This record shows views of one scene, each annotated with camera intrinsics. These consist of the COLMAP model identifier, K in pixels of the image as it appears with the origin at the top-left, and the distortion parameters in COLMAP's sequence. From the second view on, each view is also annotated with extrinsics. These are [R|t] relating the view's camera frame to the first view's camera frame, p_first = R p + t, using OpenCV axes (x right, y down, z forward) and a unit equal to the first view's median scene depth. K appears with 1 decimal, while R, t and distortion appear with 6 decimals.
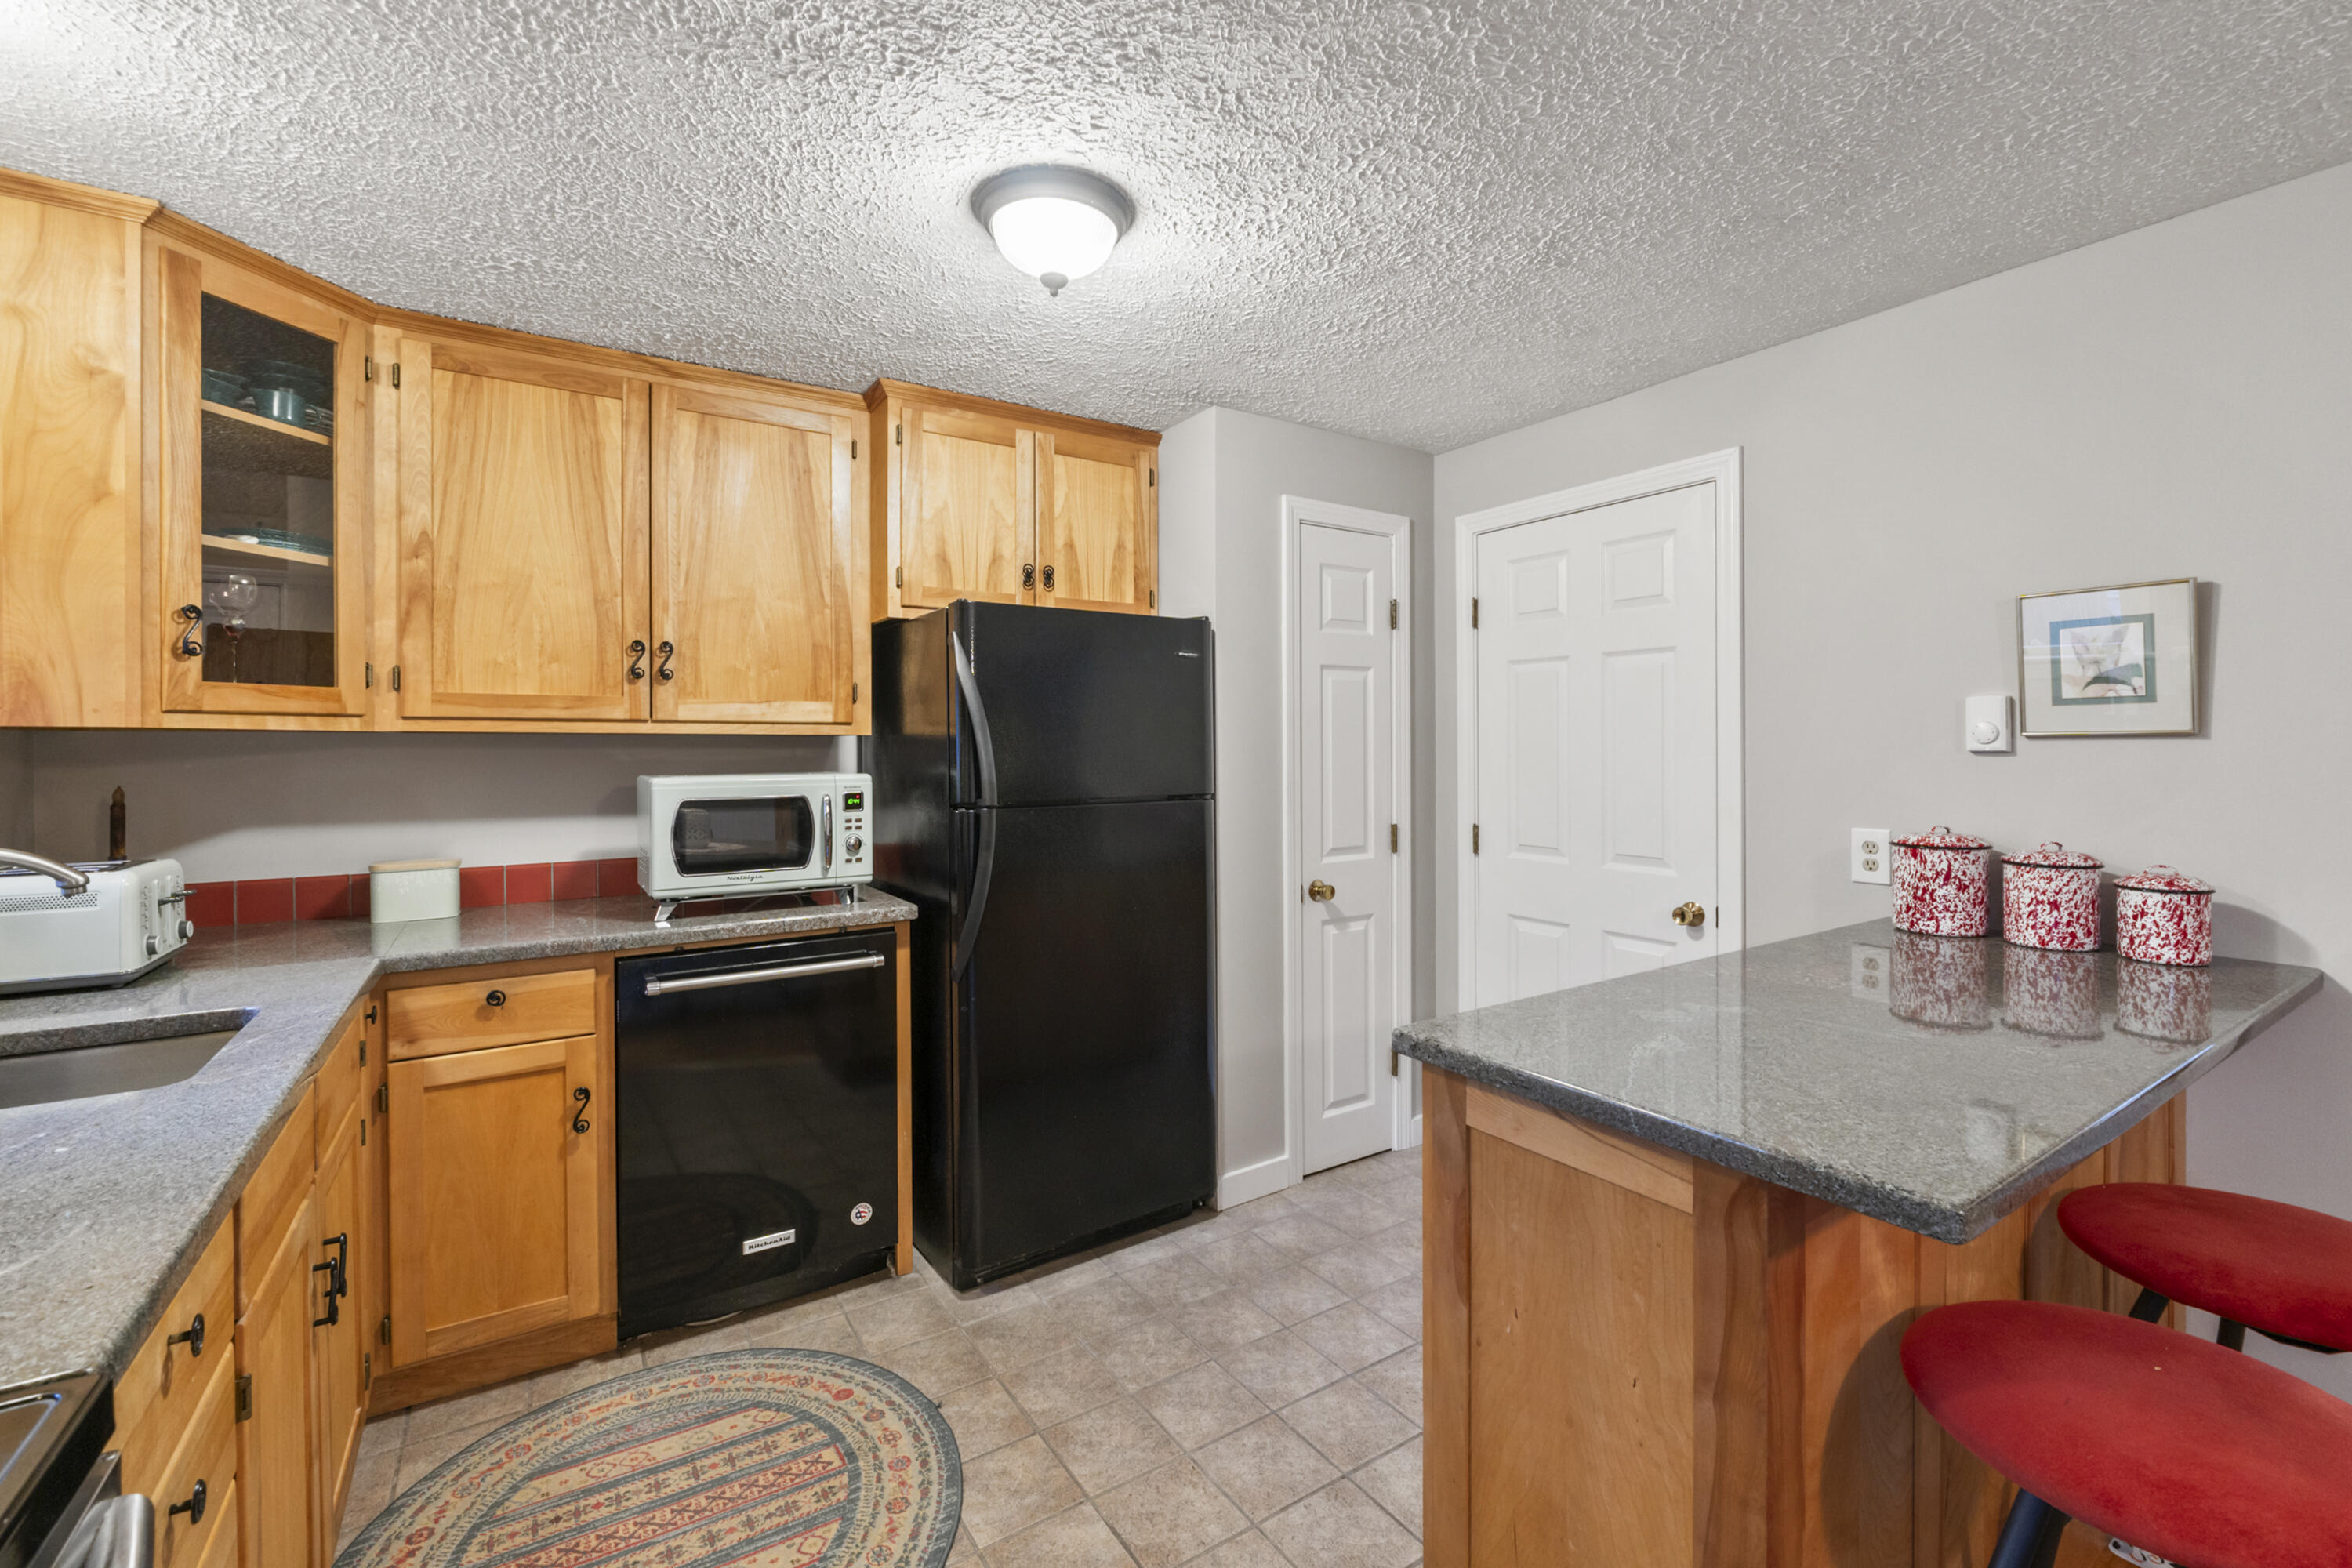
lens RADIAL K [[989.4, 0, 1167.6], [0, 989.4, 751.9], [0, 0, 1]] dist [-0.010445, 0.000687]
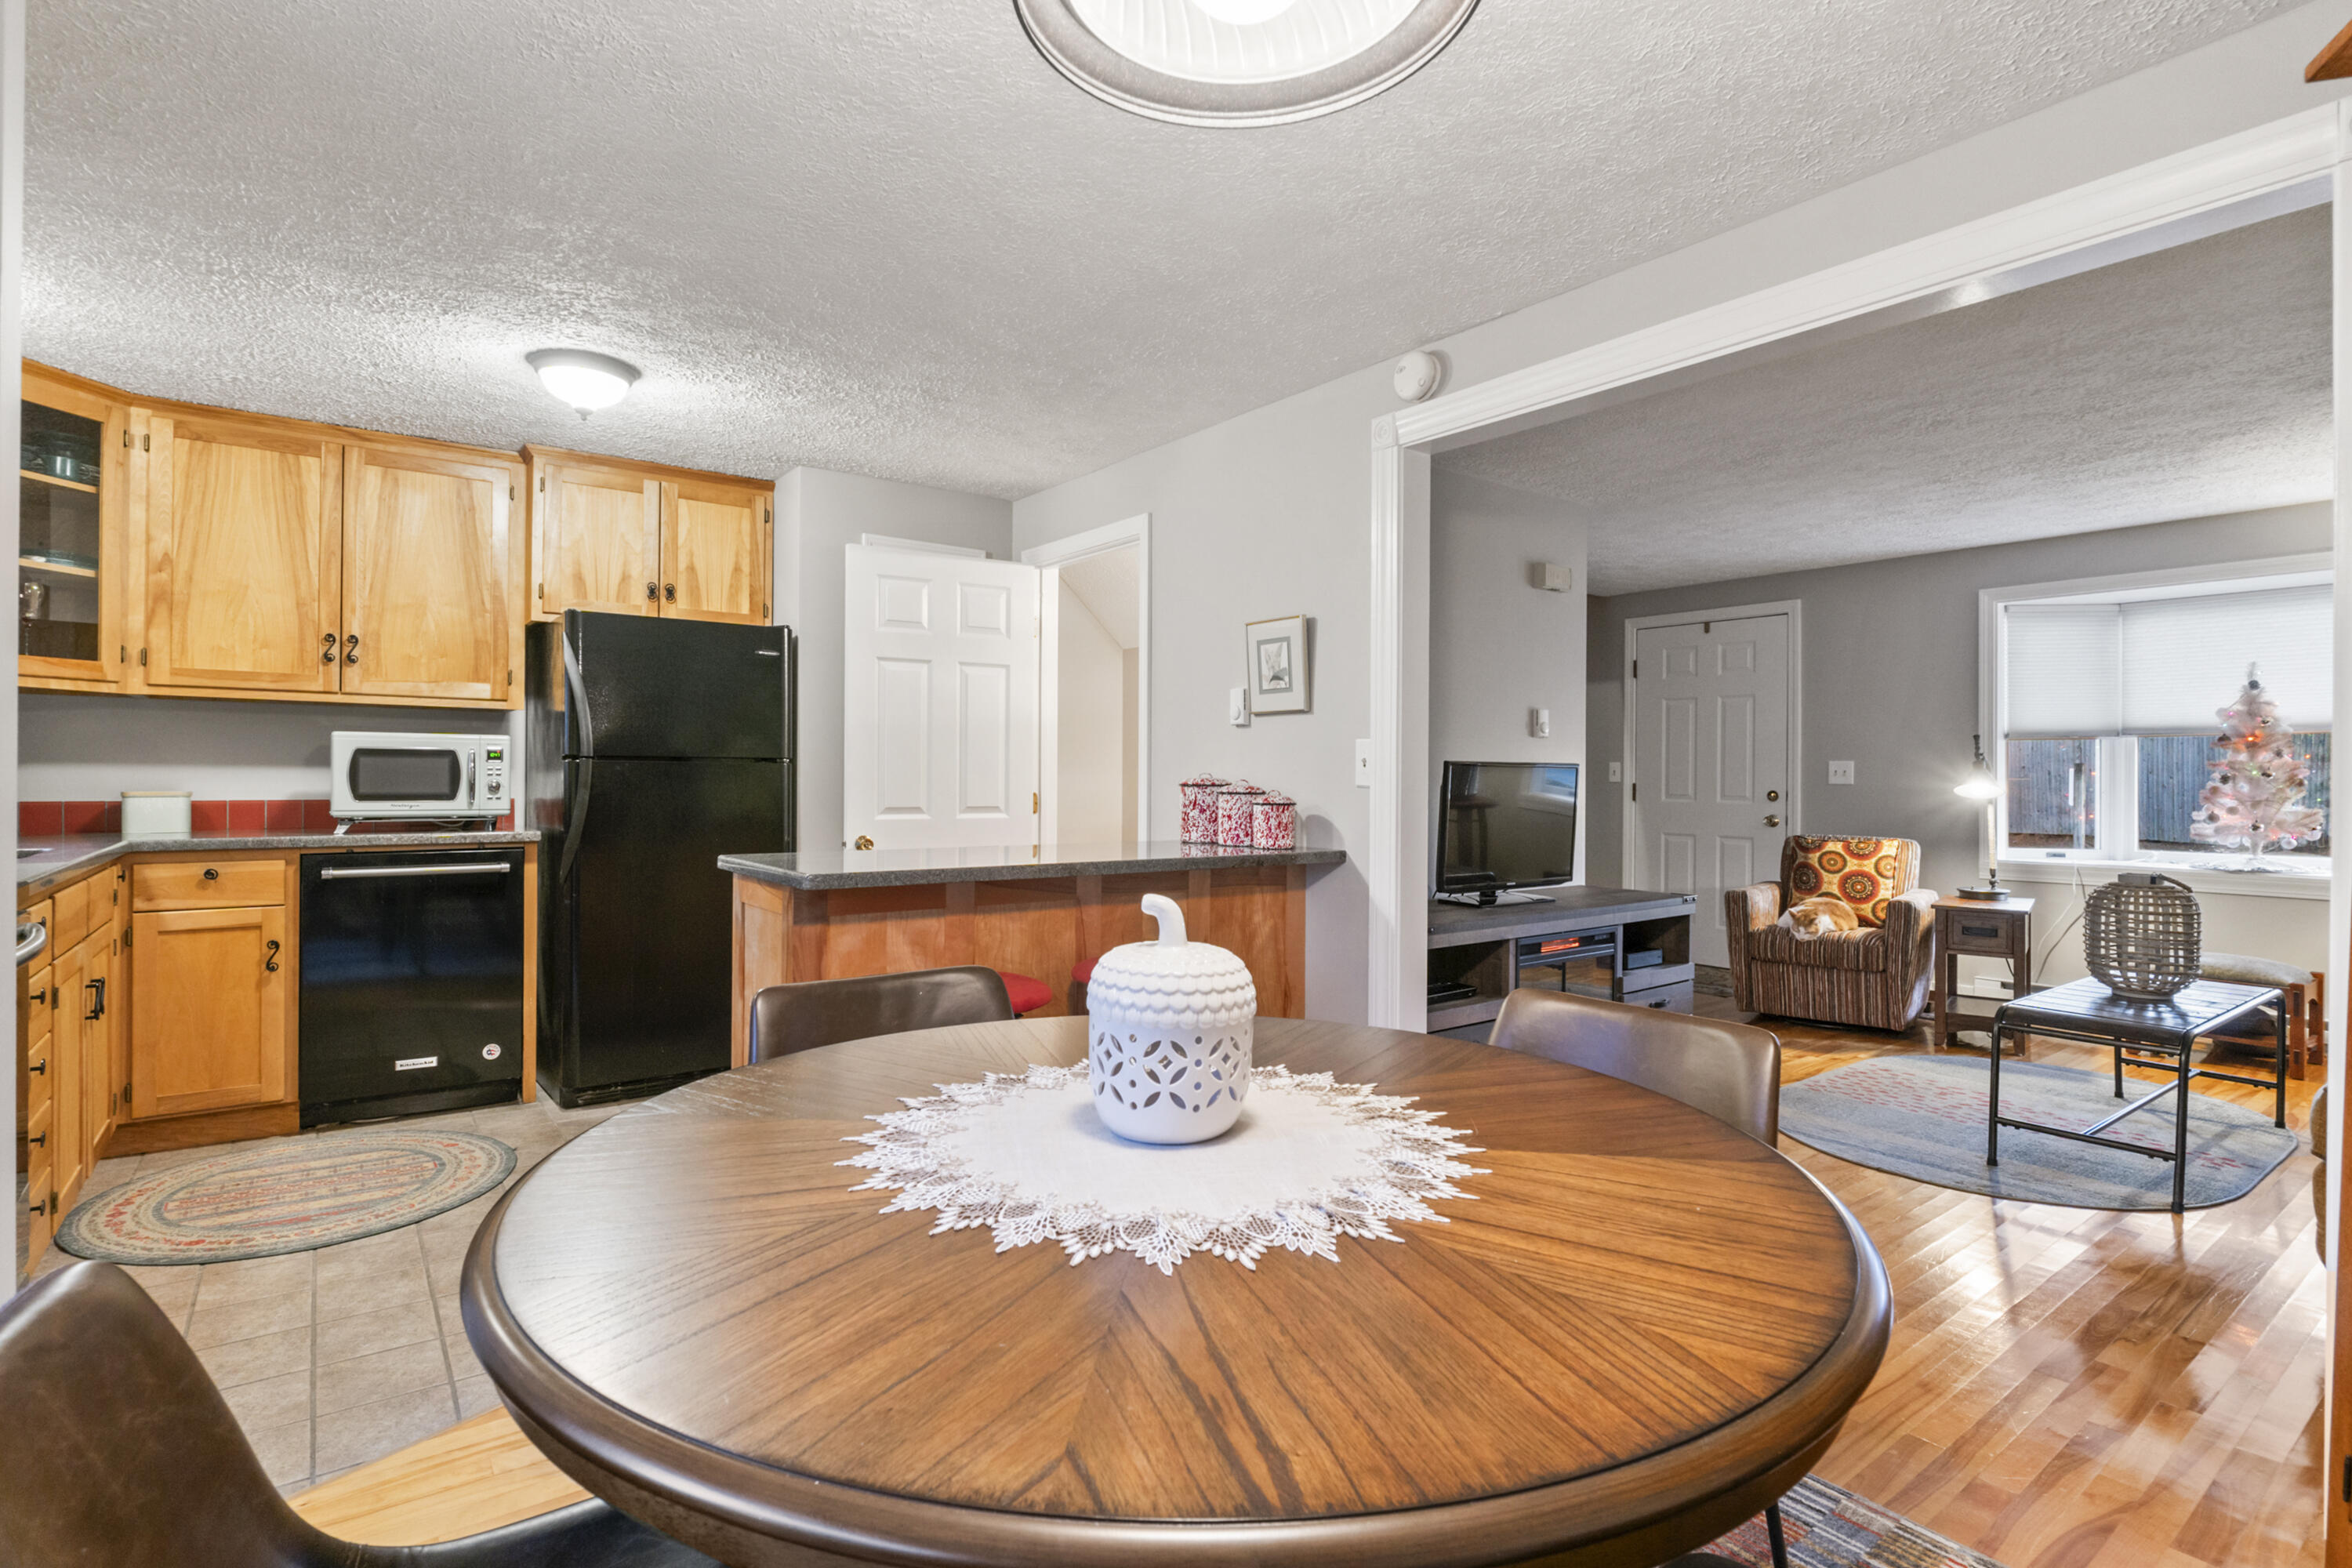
lens RADIAL K [[1143.1, 0, 1164.9], [0, 1143.1, 777.1], [0, 0, 1]] dist [-0.004262, -0.001896]
pose [[0.997898, 0.013919, 0.063290, 0.580570], [-0.013788, 0.999902, -0.002506, 0.082510], [-0.063318, 0.001628, 0.997992, -0.726258]]
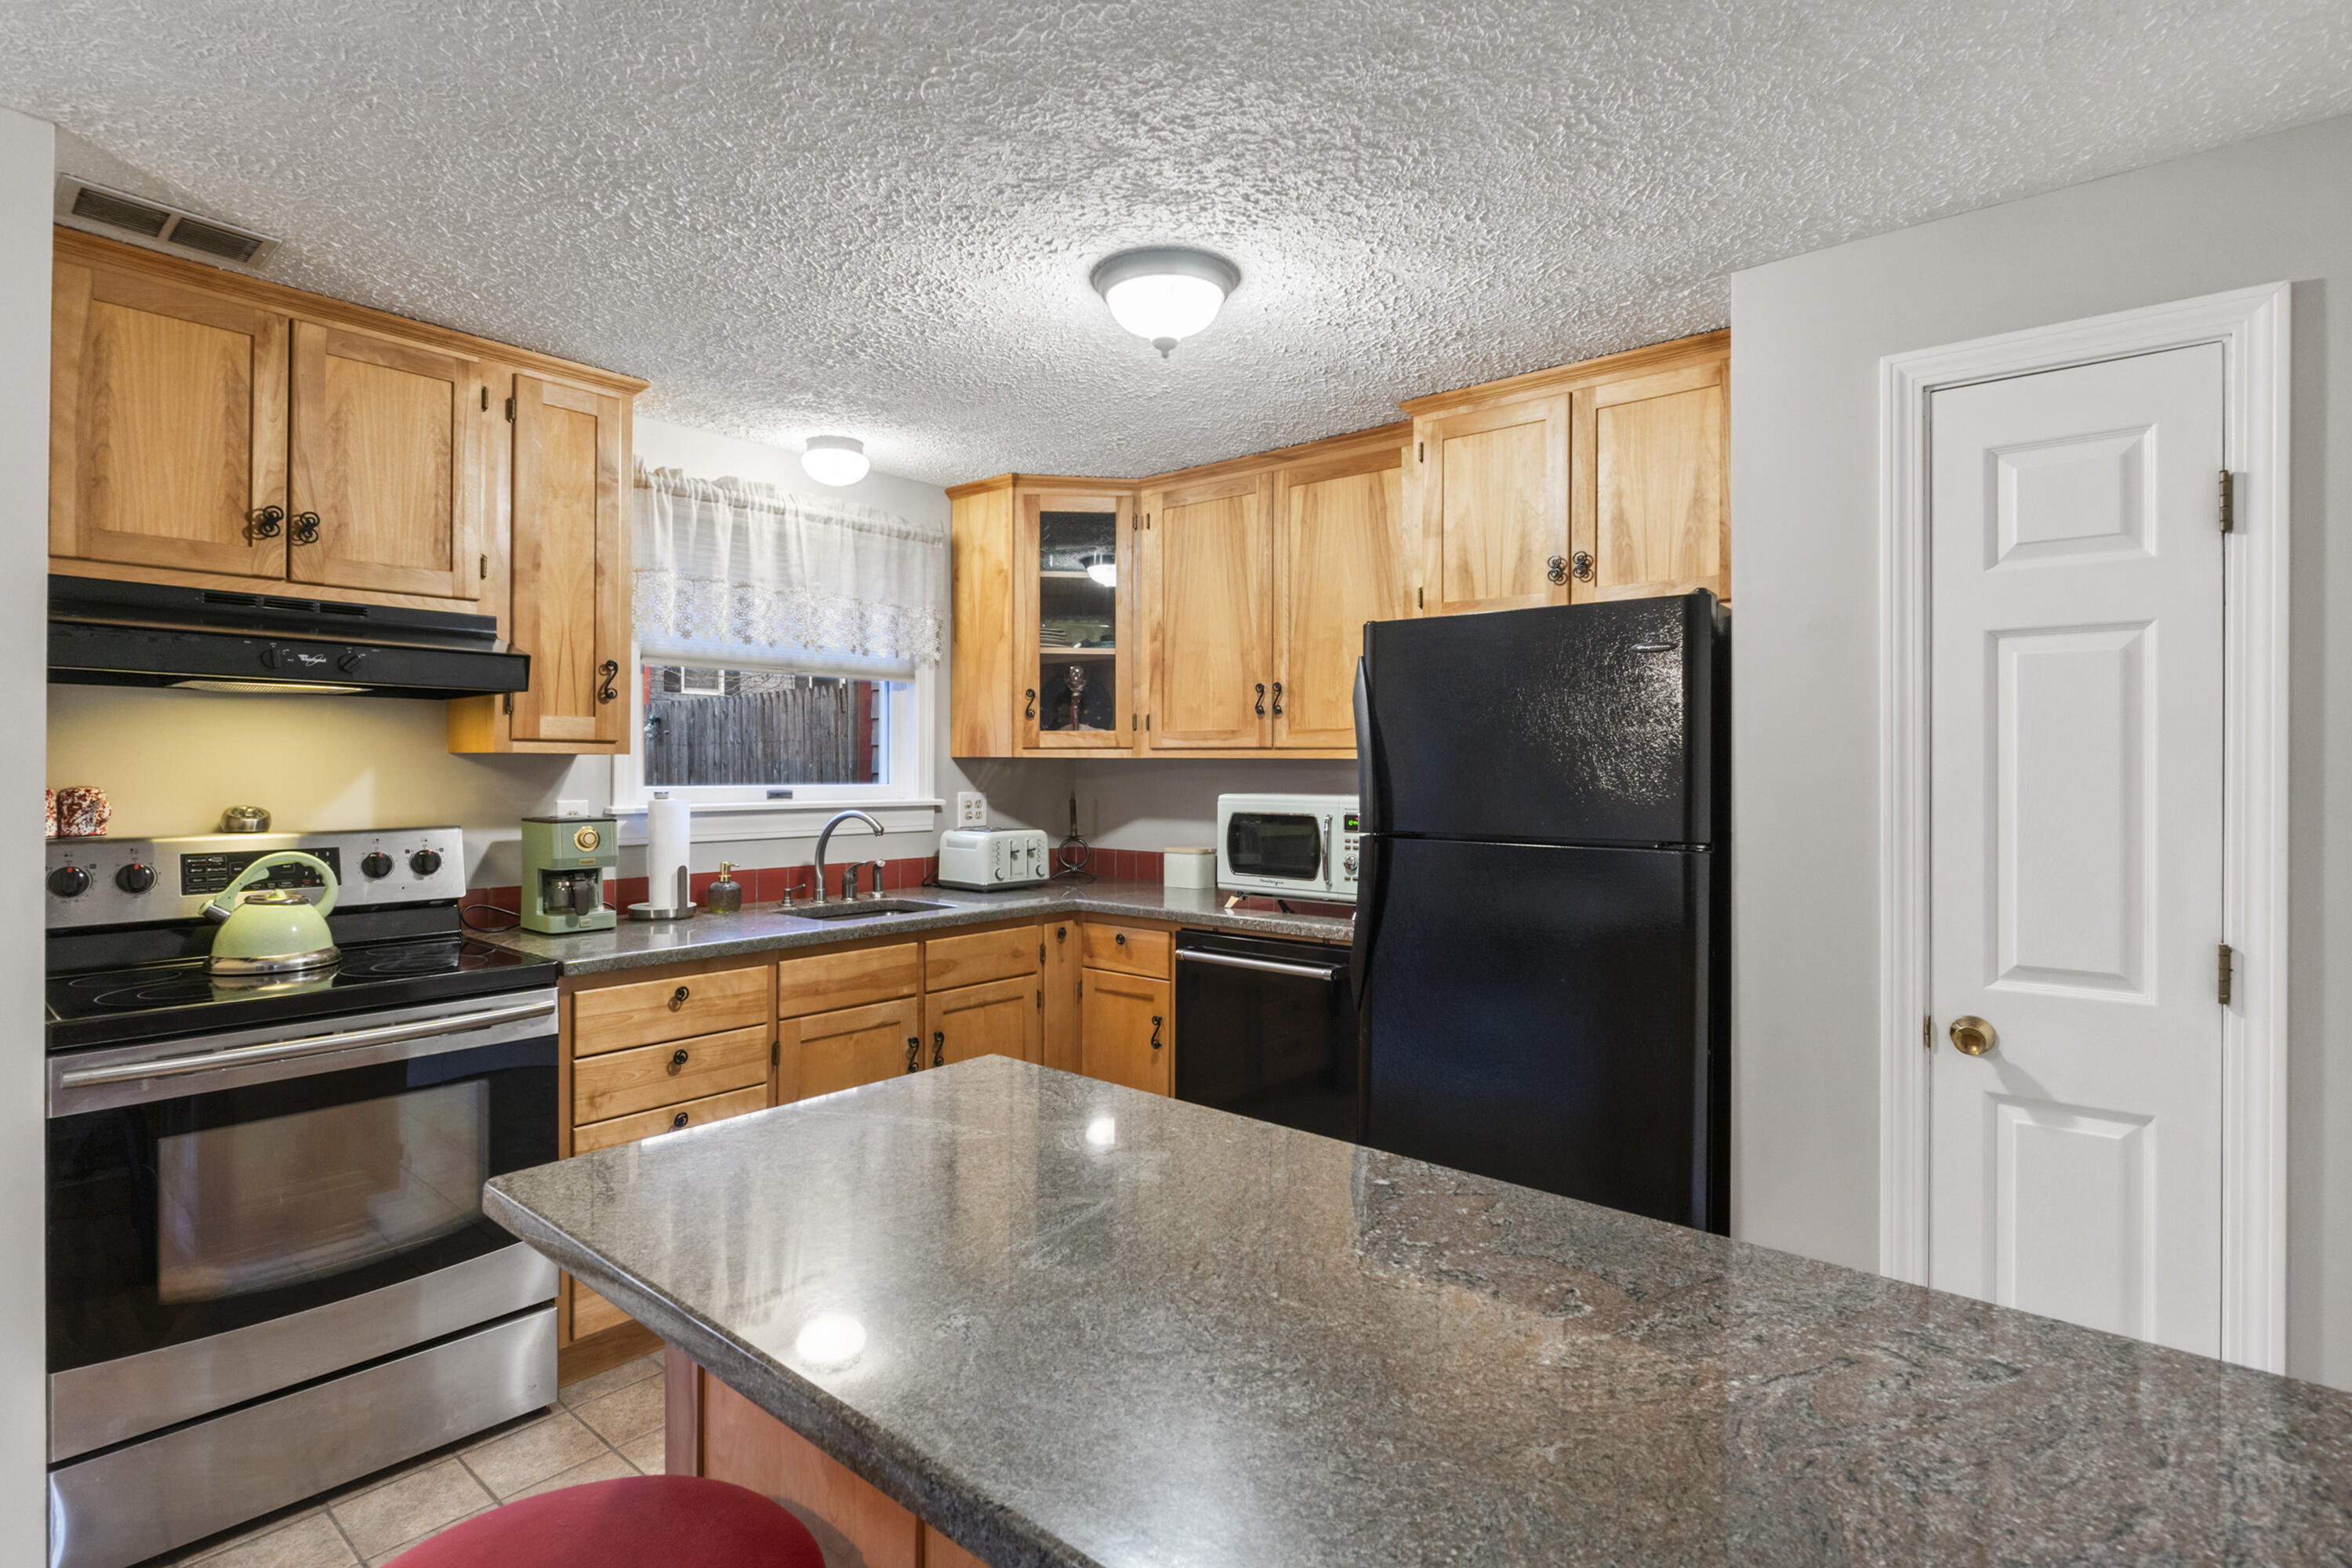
lens RADIAL K [[1143.1, 0, 1169.2], [0, 1143.1, 768.5], [0, 0, 1]] dist [-0.004262, -0.001896]
pose [[0.287521, 0.008578, -0.957736, 0.897704], [-0.008516, 0.999943, 0.006400, -0.015909], [0.957737, 0.006316, 0.287577, 0.530153]]
